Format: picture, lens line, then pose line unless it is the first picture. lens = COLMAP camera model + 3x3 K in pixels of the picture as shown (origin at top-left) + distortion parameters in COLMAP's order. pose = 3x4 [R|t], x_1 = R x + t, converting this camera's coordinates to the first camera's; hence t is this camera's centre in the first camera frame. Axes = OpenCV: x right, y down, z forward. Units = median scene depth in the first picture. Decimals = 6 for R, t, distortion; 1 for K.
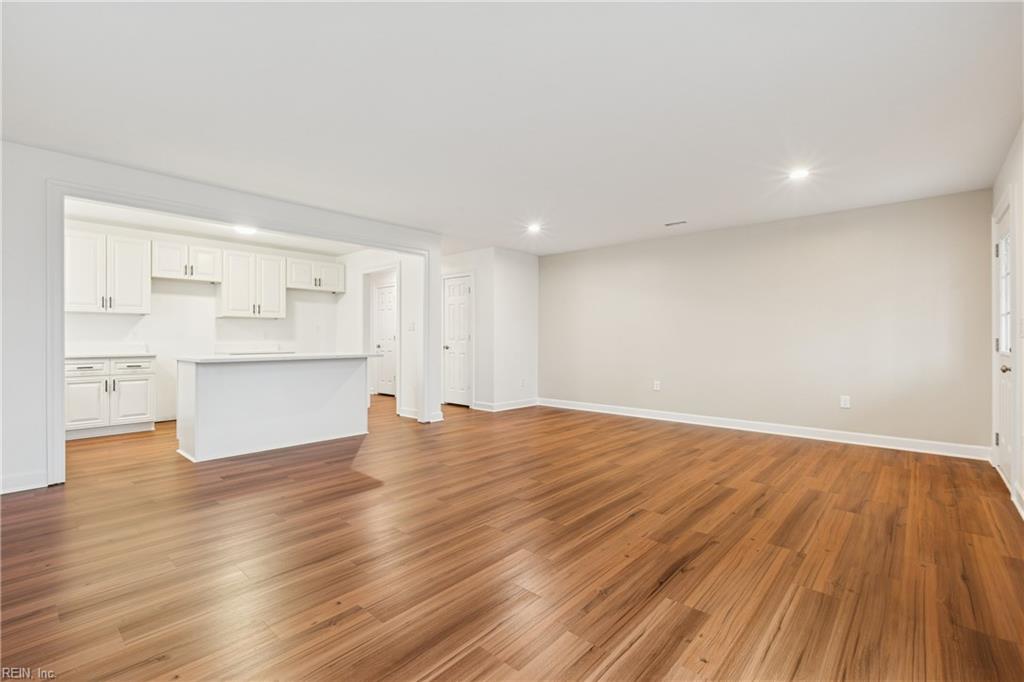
lens RADIAL K [[464.8, 0, 503.7], [0, 464.8, 337.9], [0, 0, 1]] dist [-0.009207, -0.001208]
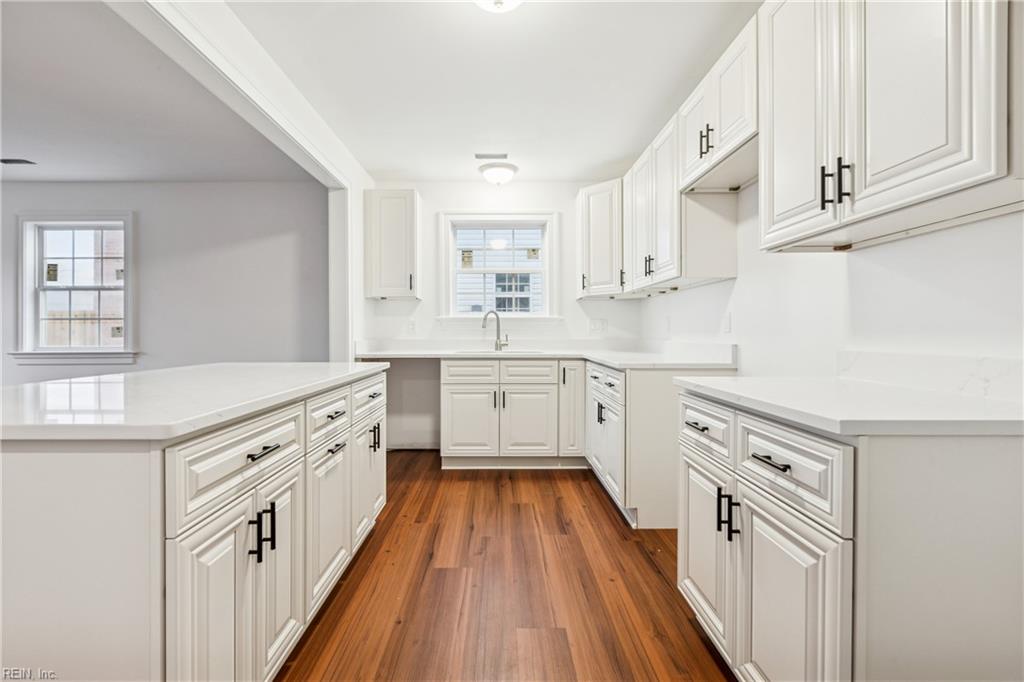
lens RADIAL K [[464.8, 0, 505.3], [0, 464.8, 332.9], [0, 0, 1]] dist [-0.009207, -0.001208]
pose [[-0.743405, 0.003352, -0.668833, -0.756476], [0.003581, 0.999993, 0.001032, 0.002447], [0.668832, -0.001628, -0.743412, 1.435499]]
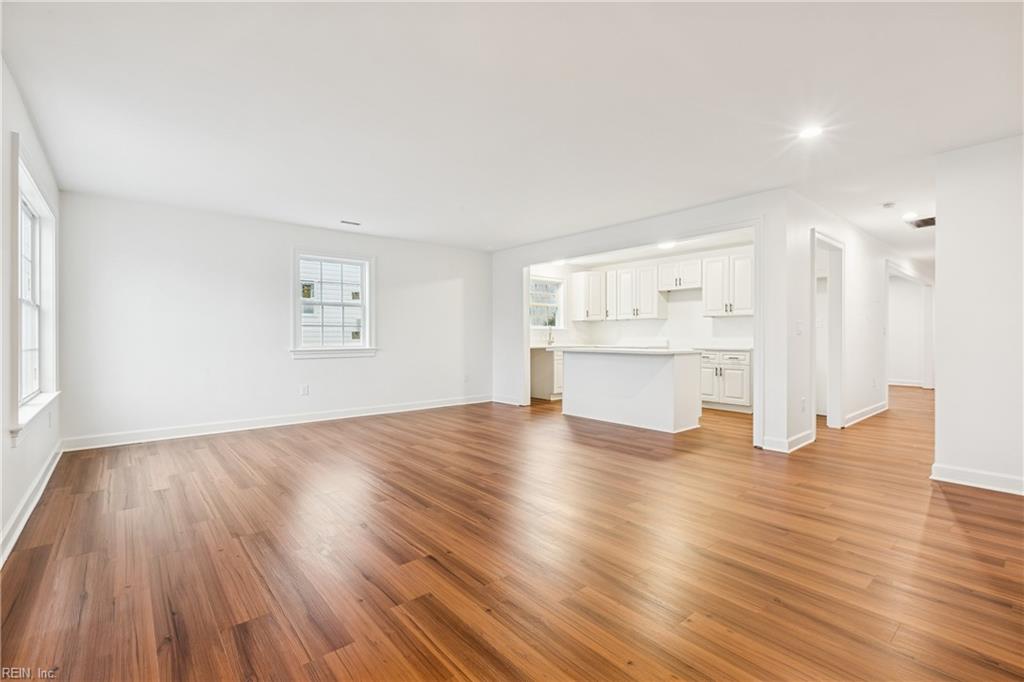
lens RADIAL K [[464.8, 0, 506.3], [0, 464.8, 341.1], [0, 0, 1]] dist [-0.009207, -0.001208]
pose [[-0.140512, 0.011271, -0.990015, 0.692497], [0.001671, 0.999936, 0.011146, 0.001256], [0.990078, -0.000088, -0.140522, 0.759775]]
